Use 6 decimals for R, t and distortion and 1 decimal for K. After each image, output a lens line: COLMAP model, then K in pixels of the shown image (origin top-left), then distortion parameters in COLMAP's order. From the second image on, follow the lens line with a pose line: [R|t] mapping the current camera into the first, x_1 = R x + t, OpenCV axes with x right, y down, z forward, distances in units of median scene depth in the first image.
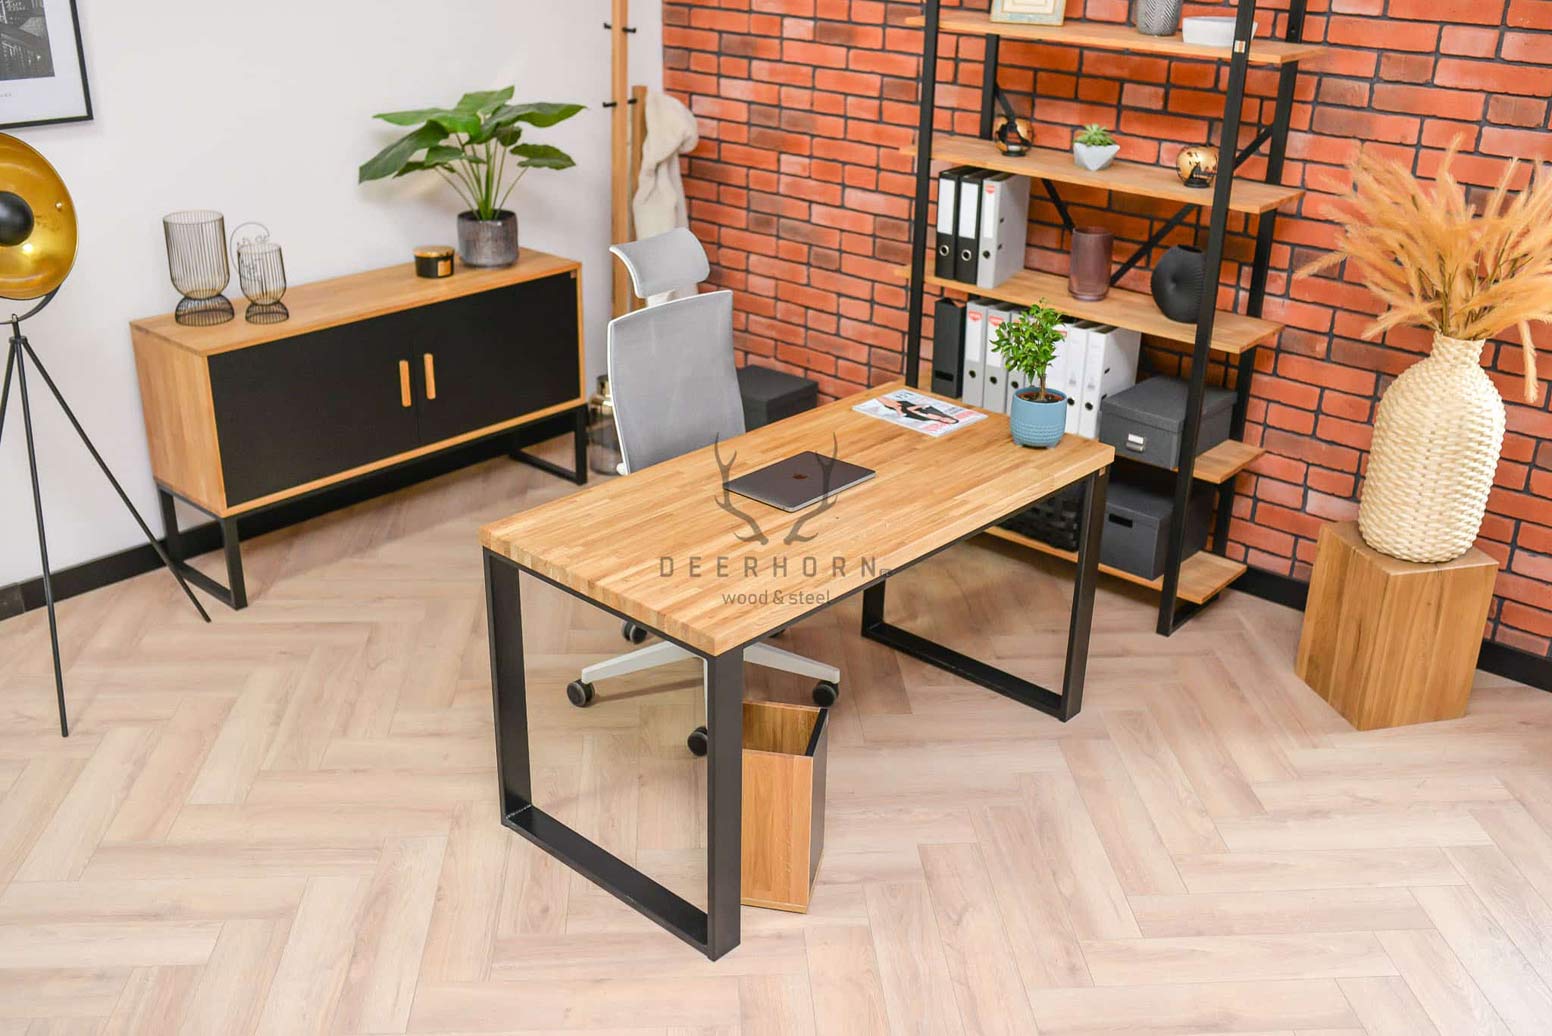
lens RADIAL K [[1512.0, 0, 776.0], [0, 1512.0, 518.0], [0, 0, 1]] dist [-0.069284, 0.111920]
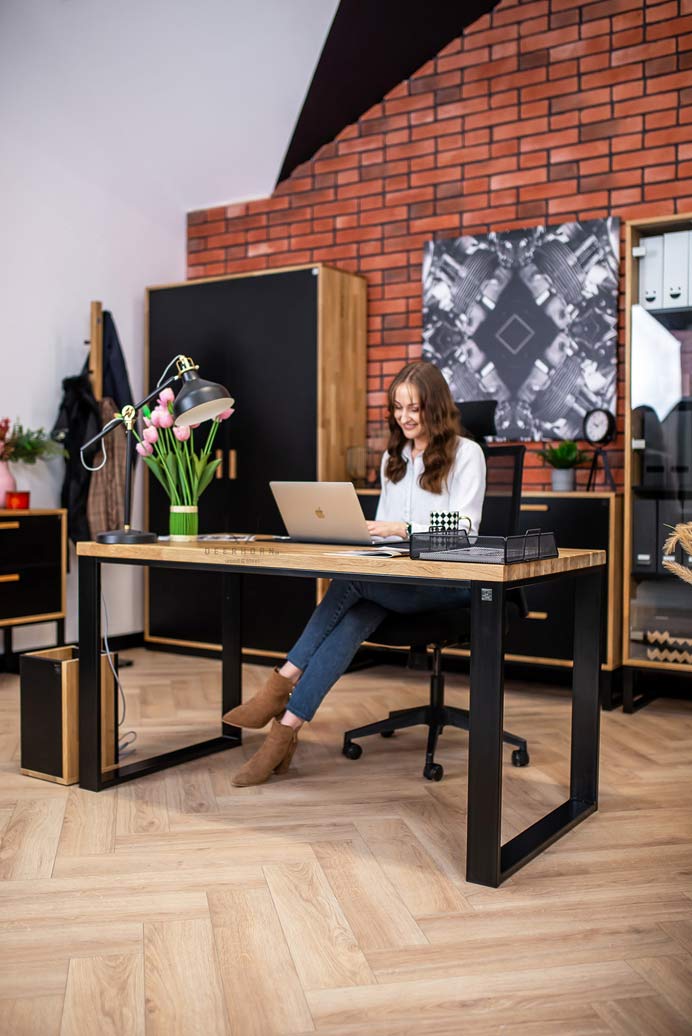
lens RADIAL K [[1032.4, 0, 349.6], [0, 1032.4, 520.3], [0, 0, 1]] dist [-0.077408, 0.123970]
pose [[0.990187, -0.016744, 0.138744, -0.074712], [0.066306, 0.930224, -0.360952, 0.252816], [-0.123019, 0.366610, 0.922206, 0.054001]]
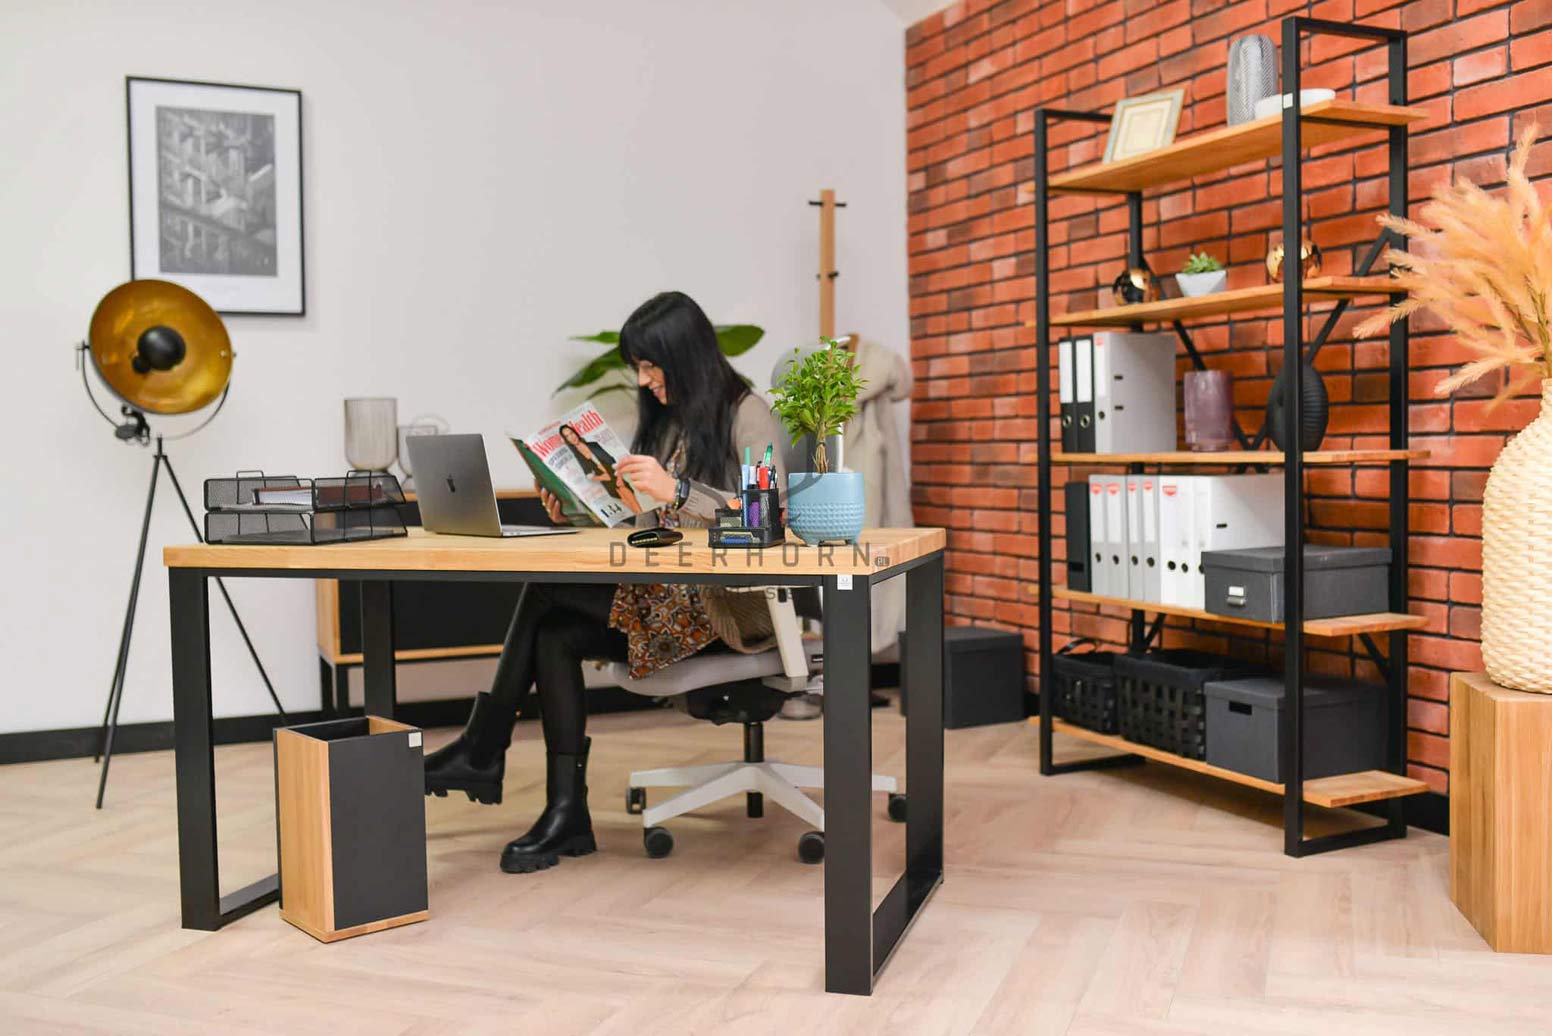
lens RADIAL K [[1501.2, 0, 776.0], [0, 1501.2, 518.0], [0, 0, 1]] dist [-0.069956, 0.109239]
pose [[0.909752, -0.014423, -0.414902, 0.333945], [-0.135567, 0.934290, -0.329734, 0.200915], [0.392395, 0.356223, 0.848016, 0.200729]]
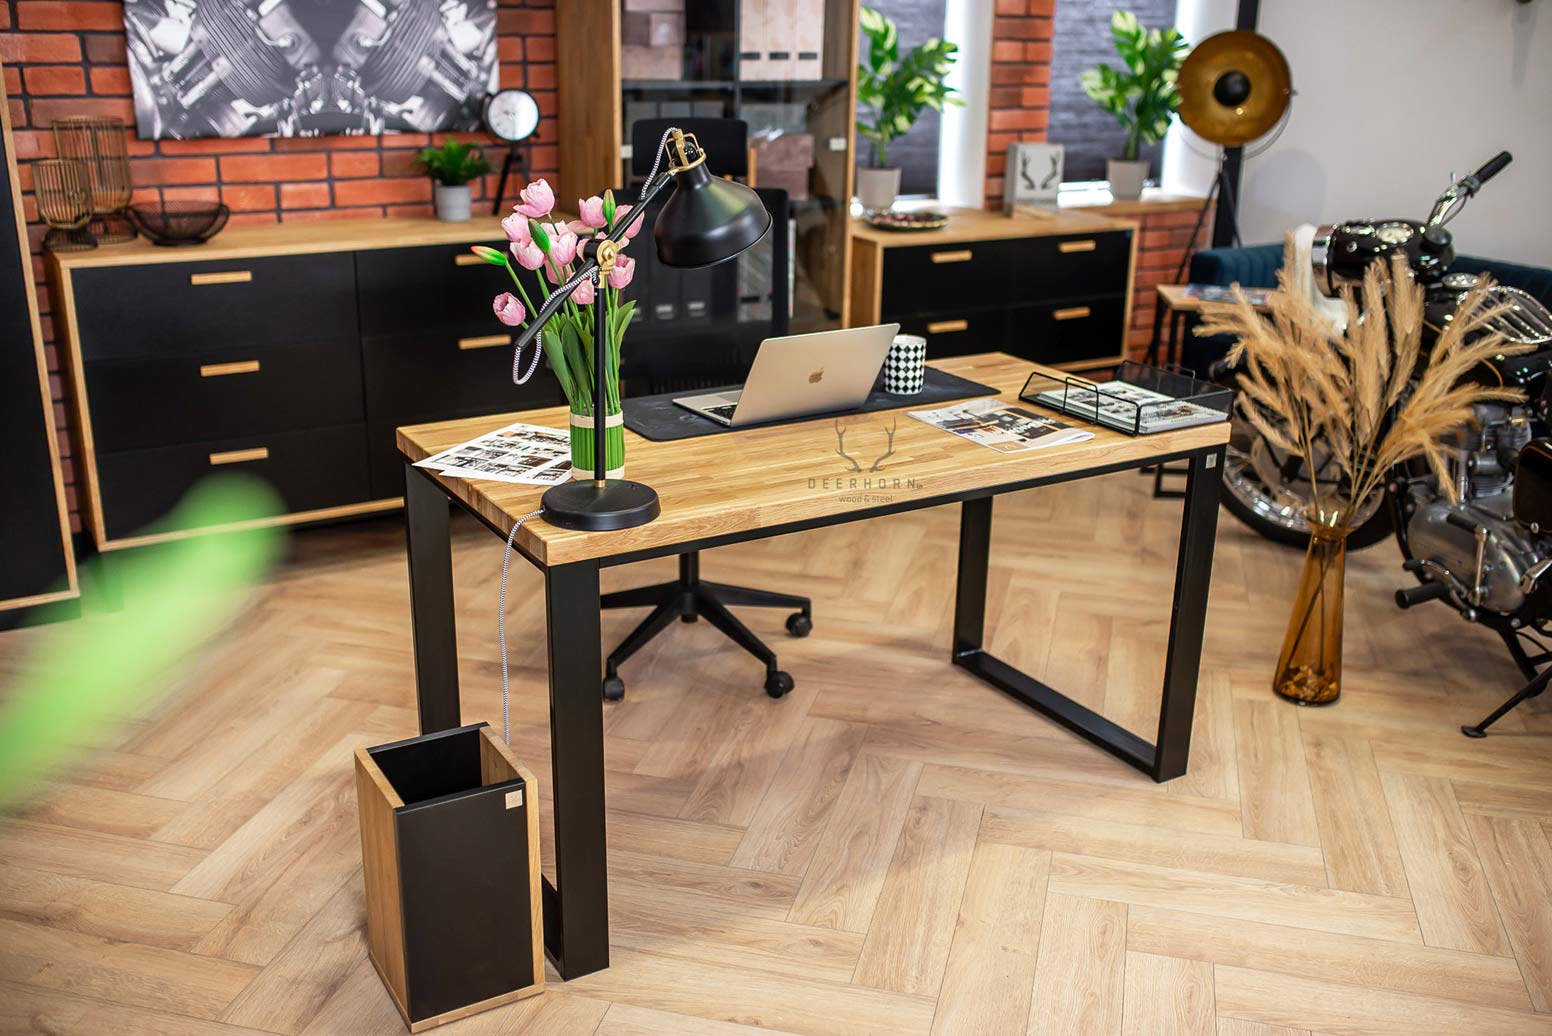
lens RADIAL K [[1501.2, 0, 776.0], [0, 1501.2, 518.0], [0, 0, 1]] dist [-0.069956, 0.109239]
pose [[0.302566, -0.319457, 0.897998, -0.576492], [0.370657, 0.907435, 0.197927, -0.075990], [-0.878104, 0.272964, 0.392968, 0.472594]]
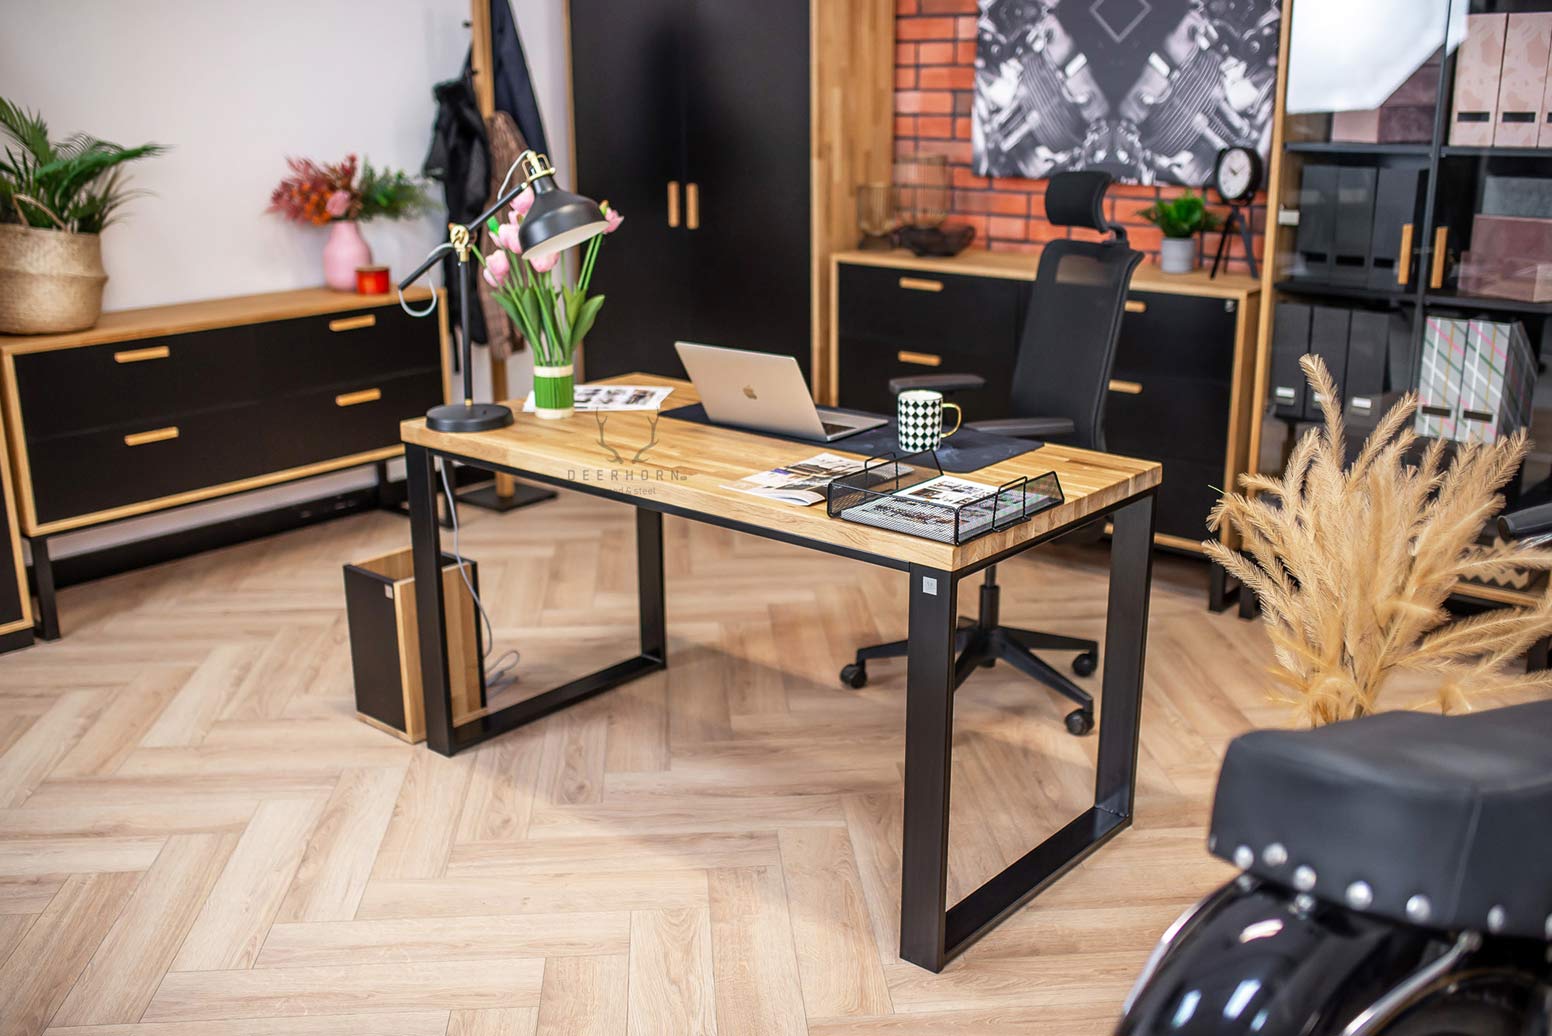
lens RADIAL K [[1512.0, 0, 776.0], [0, 1512.0, 518.0], [0, 0, 1]] dist [-0.069284, 0.111920]
pose [[0.999657, -0.026183, 0.000830, 0.015869], [0.026075, 0.991473, -0.127681, 0.142784], [0.002520, 0.127658, 0.991815, 0.020492]]
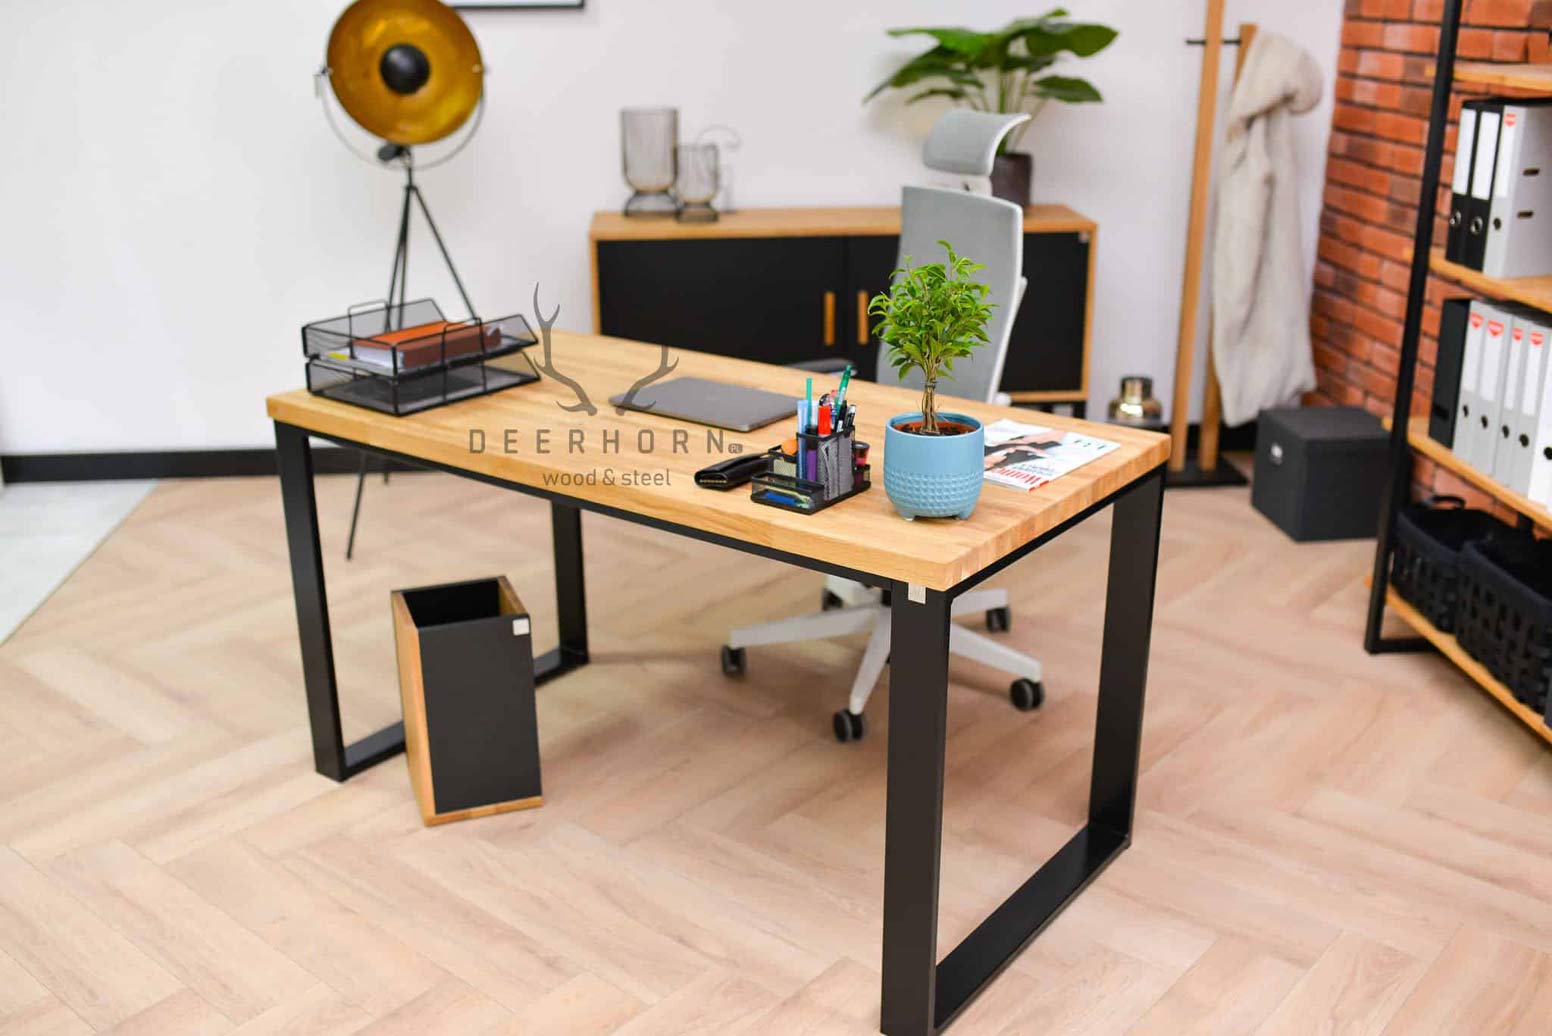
lens RADIAL K [[1546.7, 0, 776.0], [0, 1546.7, 518.0], [0, 0, 1]] dist [-0.077408, 0.123970]
pose [[0.712684, 0.208946, -0.669644, 0.389219], [-0.261766, 0.964870, 0.022474, 0.013532], [0.650815, 0.159273, 0.742342, 0.335420]]
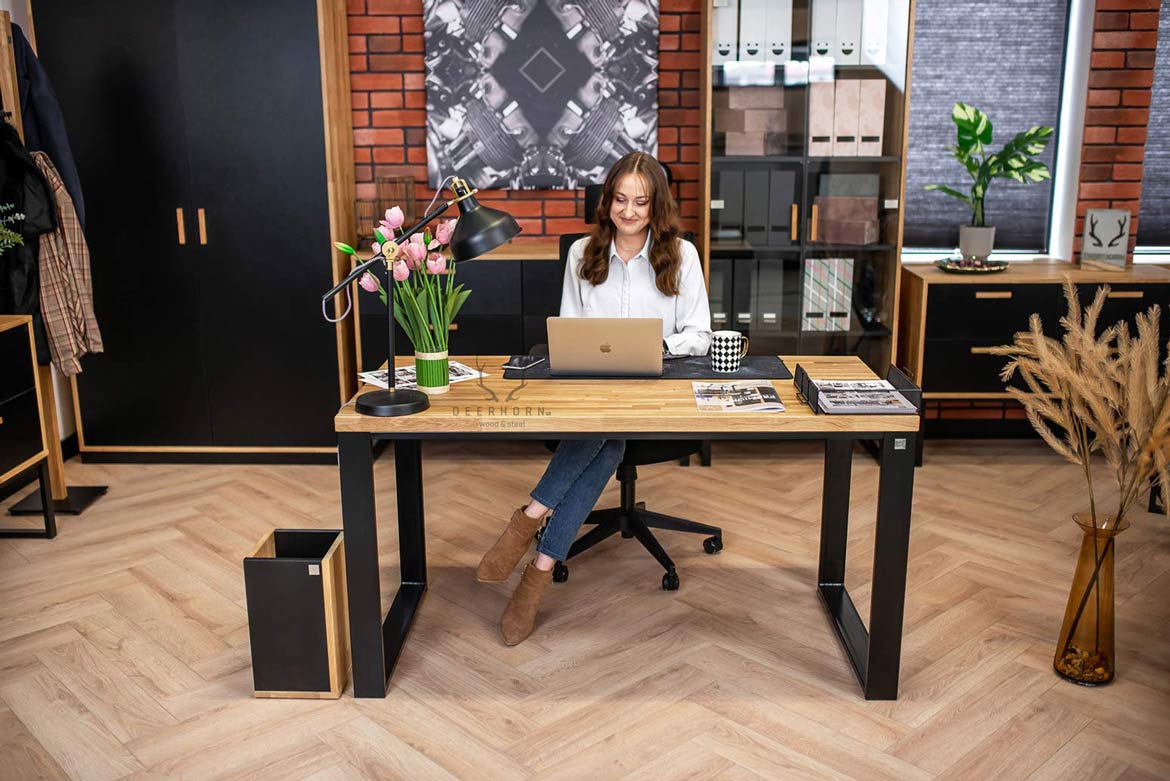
lens RADIAL K [[1121.2, 0, 582.8], [0, 1121.2, 393.4], [0, 0, 1]] dist [-0.066961, 0.096867]
pose [[0.769240, -0.177114, 0.613923, -0.431173], [0.274831, 0.959109, -0.067663, 0.066622], [-0.576834, 0.220774, 0.786461, 0.170696]]
